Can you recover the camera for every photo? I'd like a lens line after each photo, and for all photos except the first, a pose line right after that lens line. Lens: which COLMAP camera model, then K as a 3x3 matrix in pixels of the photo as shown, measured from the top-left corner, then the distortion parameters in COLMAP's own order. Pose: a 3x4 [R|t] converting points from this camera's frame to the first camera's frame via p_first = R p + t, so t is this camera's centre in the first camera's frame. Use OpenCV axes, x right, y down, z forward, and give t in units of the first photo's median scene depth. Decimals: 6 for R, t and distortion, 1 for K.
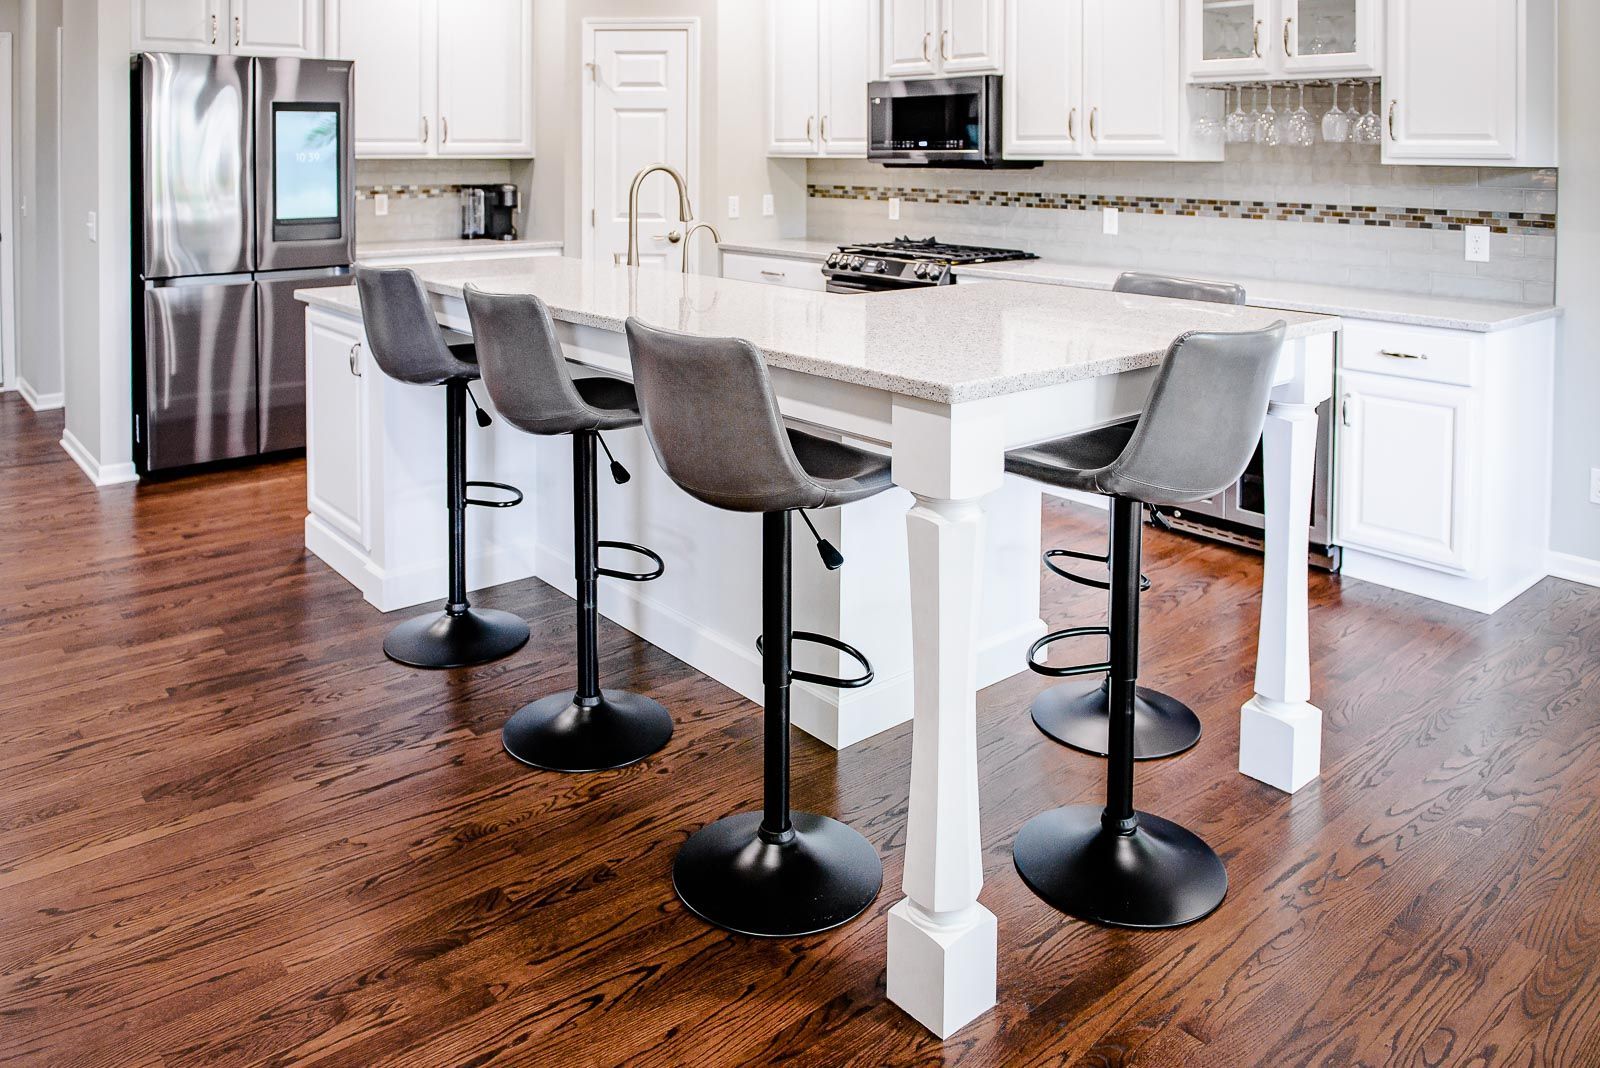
lens RADIAL K [[1211.9, 0, 776.1], [0, 1211.9, 180.6], [0, 0, 1]] dist [-0.042493, 0.006511]
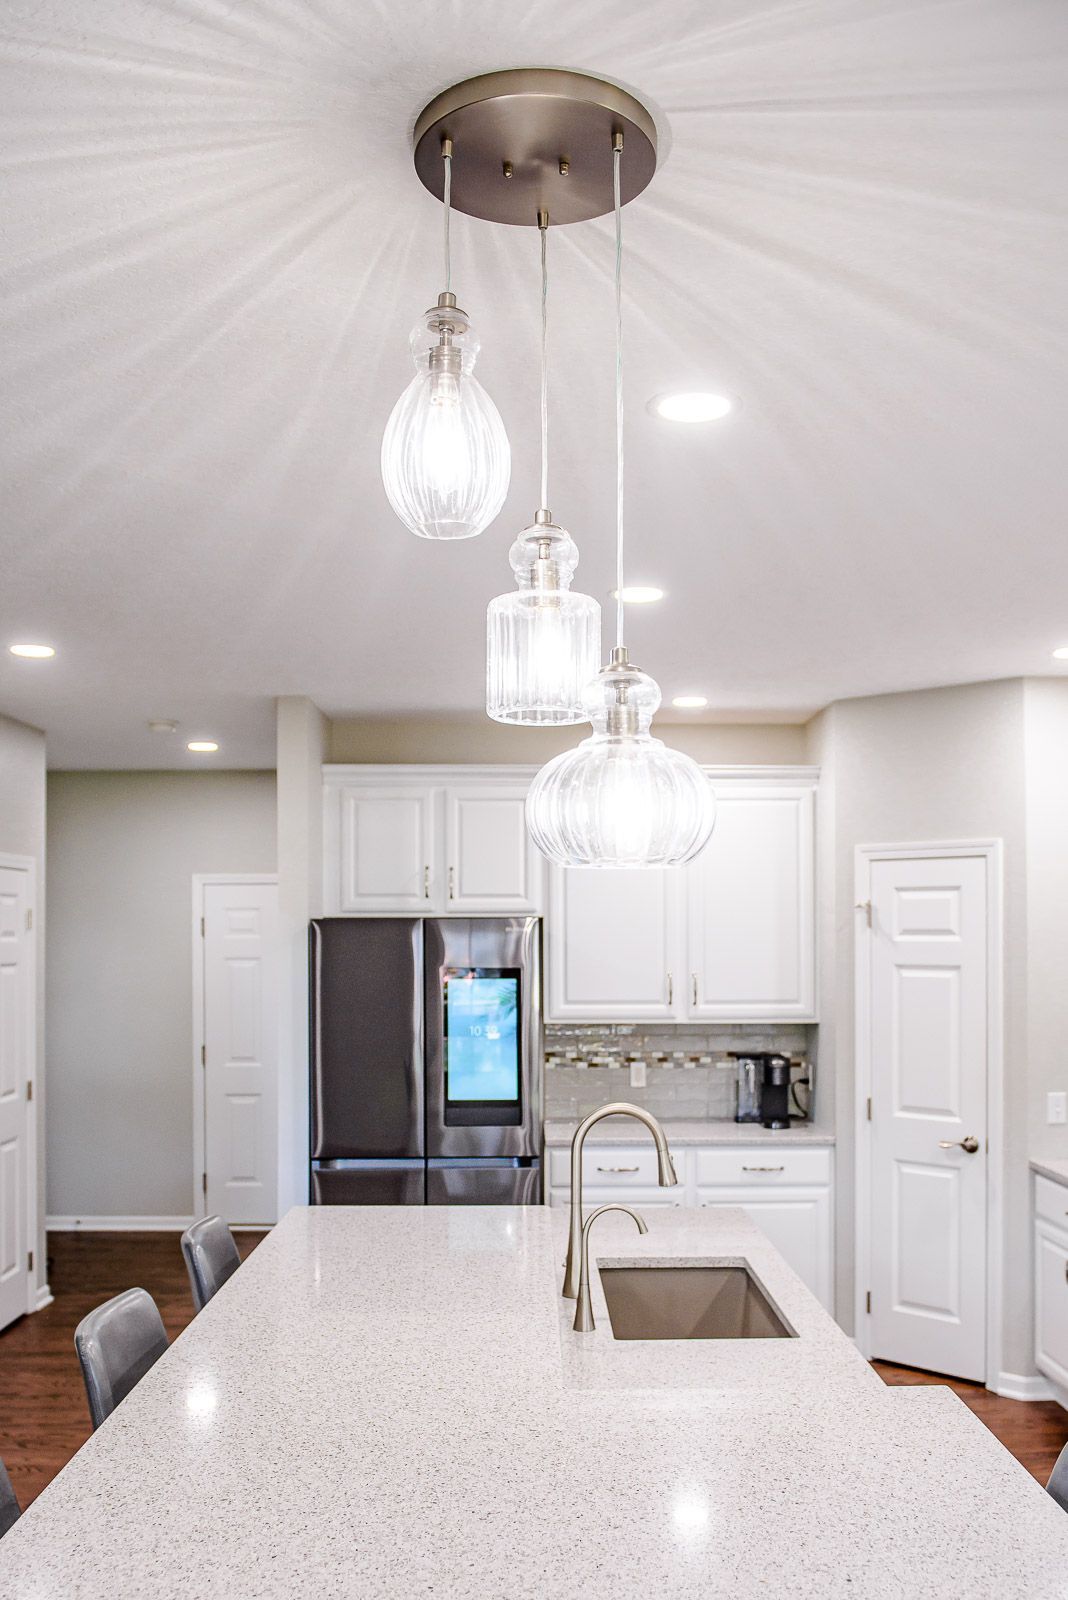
lens RADIAL K [[1382.4, 0, 536.6], [0, 1382.4, 911.2], [0, 0, 1]] dist [-0.052958, -0.006862]
pose [[0.777607, -0.014617, -0.628580, 0.286329], [-0.013455, 0.999114, -0.039878, -0.069437], [0.628606, 0.039467, 0.776722, 0.251561]]
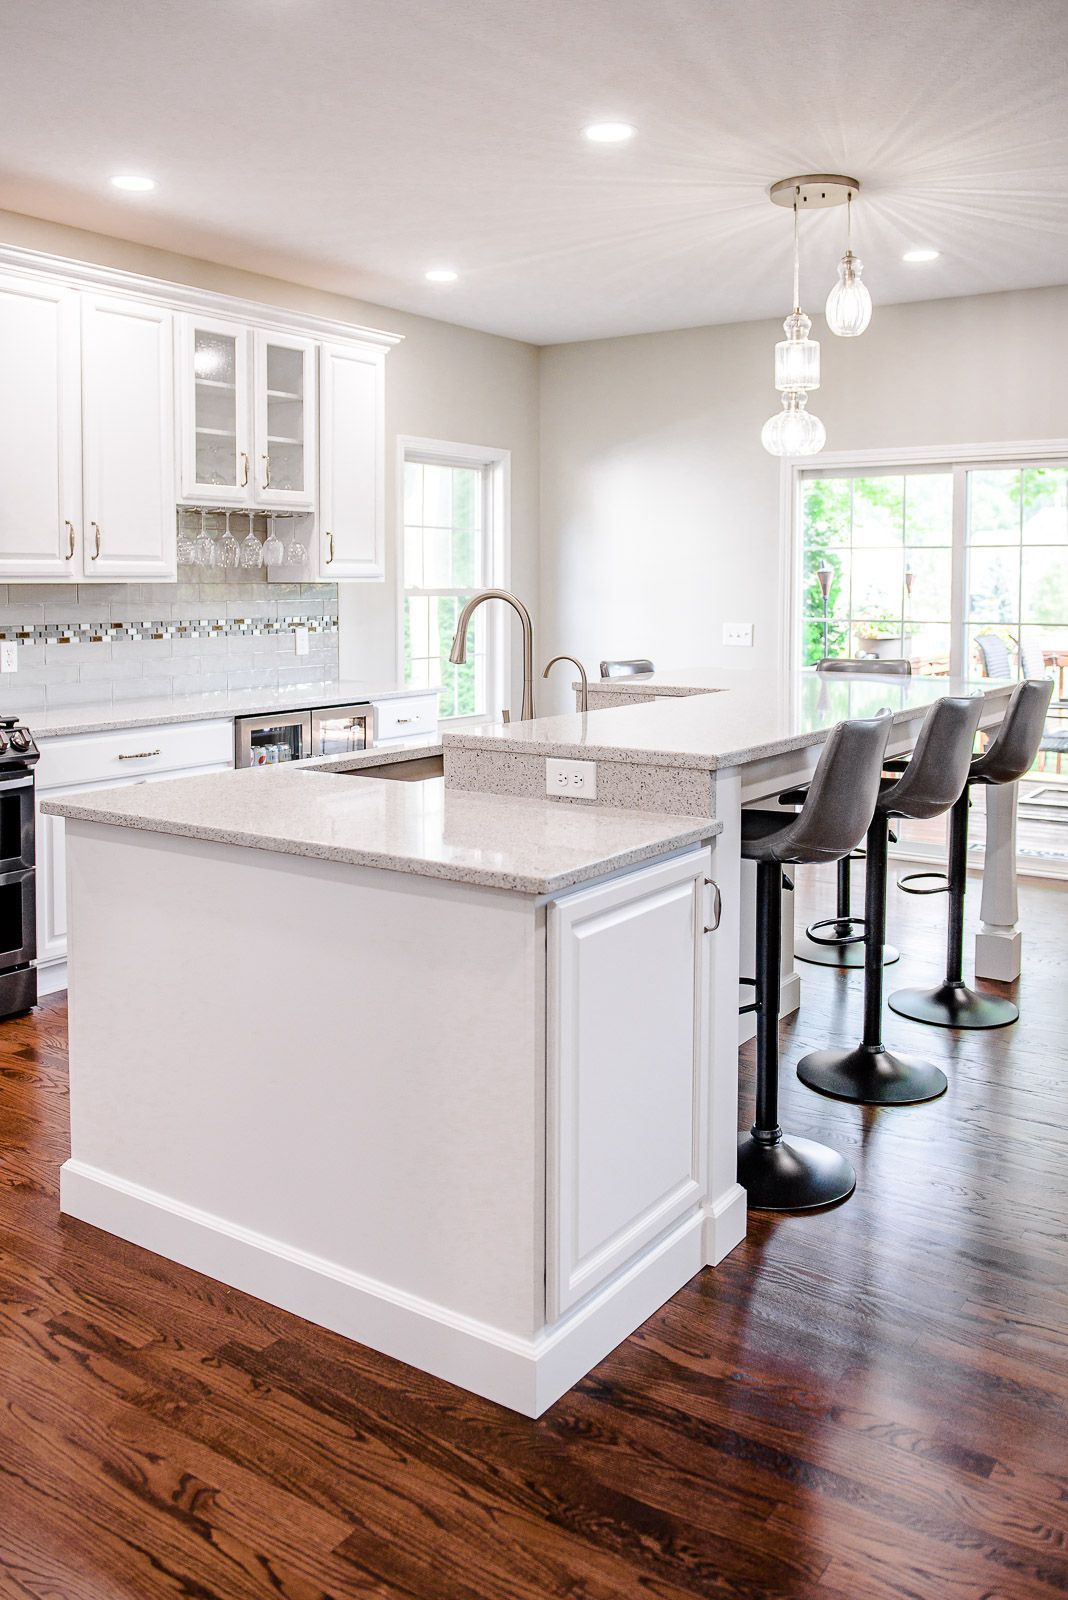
lens RADIAL K [[1316.0, 0, 515.2], [0, 1316.0, 662.7], [0, 0, 1]] dist [-0.042453, -0.000168]
pose [[-0.269330, -0.063879, 0.960927, -0.699981], [0.030479, 0.996732, 0.074802, -0.020196], [-0.962566, 0.049435, -0.266503, 0.922958]]
